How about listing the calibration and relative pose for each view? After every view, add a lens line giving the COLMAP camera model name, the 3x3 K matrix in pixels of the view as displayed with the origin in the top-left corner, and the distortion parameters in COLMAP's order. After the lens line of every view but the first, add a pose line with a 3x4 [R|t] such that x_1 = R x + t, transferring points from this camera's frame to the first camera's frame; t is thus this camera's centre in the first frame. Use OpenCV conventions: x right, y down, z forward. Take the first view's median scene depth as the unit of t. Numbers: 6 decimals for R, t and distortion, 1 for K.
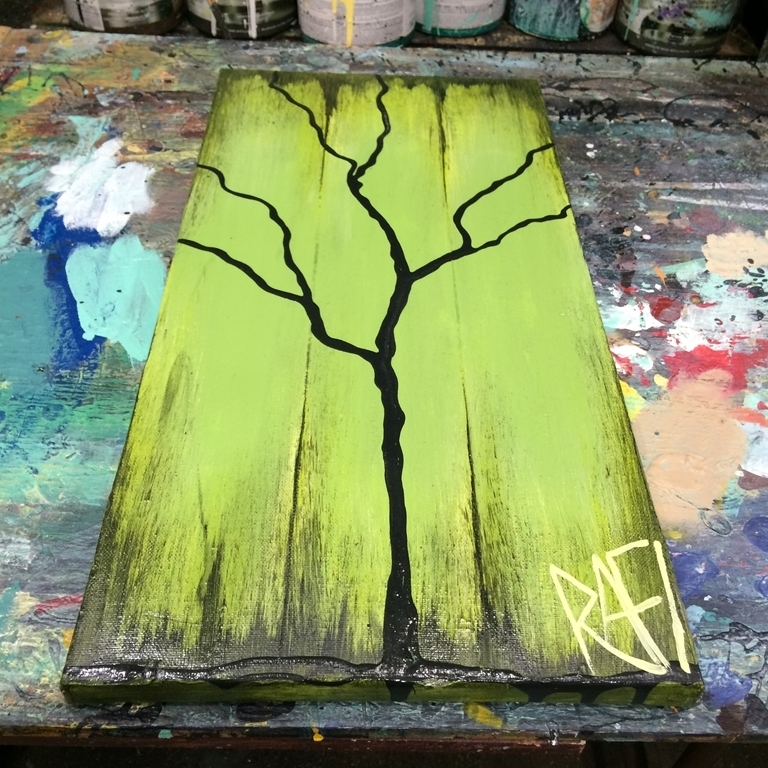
lens RADIAL K [[916.7, 0, 384.2], [0, 916.7, 384.3], [0, 0, 1]] dist [0.034302, 0.000000]
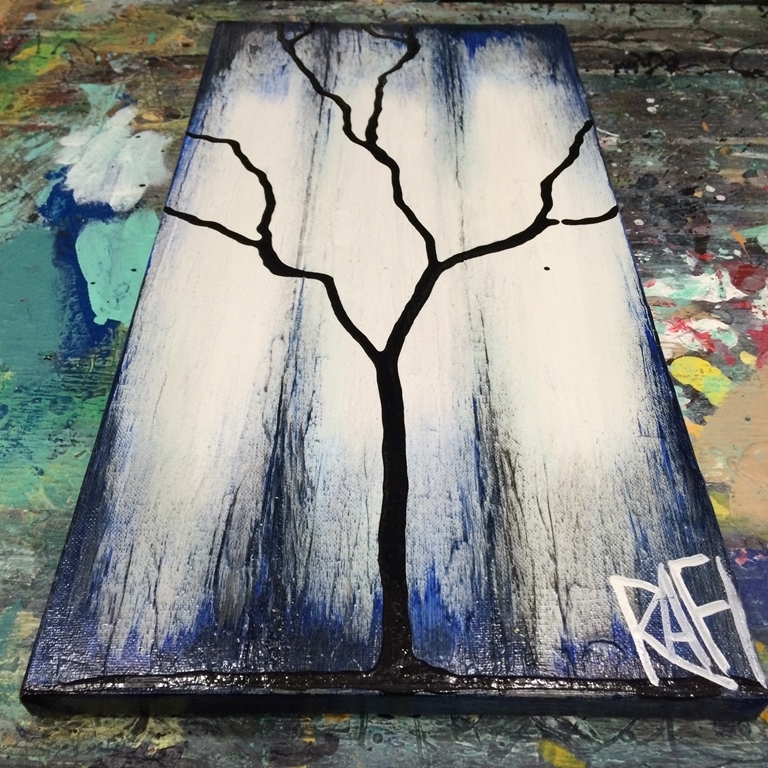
lens RADIAL K [[916.7, 0, 381.0], [0, 916.7, 381.4], [0, 0, 1]] dist [0.034302, 0.000000]
pose [[0.999204, -0.016299, -0.036410, -0.012945], [0.016698, 0.999803, 0.010684, 0.002243], [0.036228, -0.011284, 0.999280, 0.093327]]
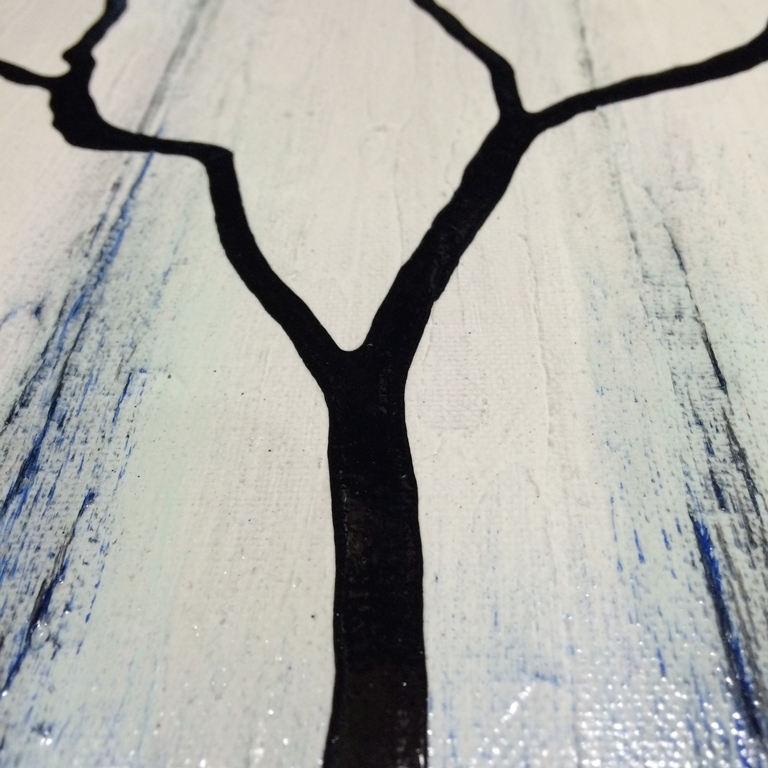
lens RADIAL K [[916.7, 0, 382.5], [0, 916.7, 387.6], [0, 0, 1]] dist [0.034302, 0.000000]
pose [[0.996305, -0.021616, -0.083124, -0.013616], [0.020668, 0.999711, -0.012251, -0.002372], [0.083365, 0.010487, 0.996464, 0.627418]]
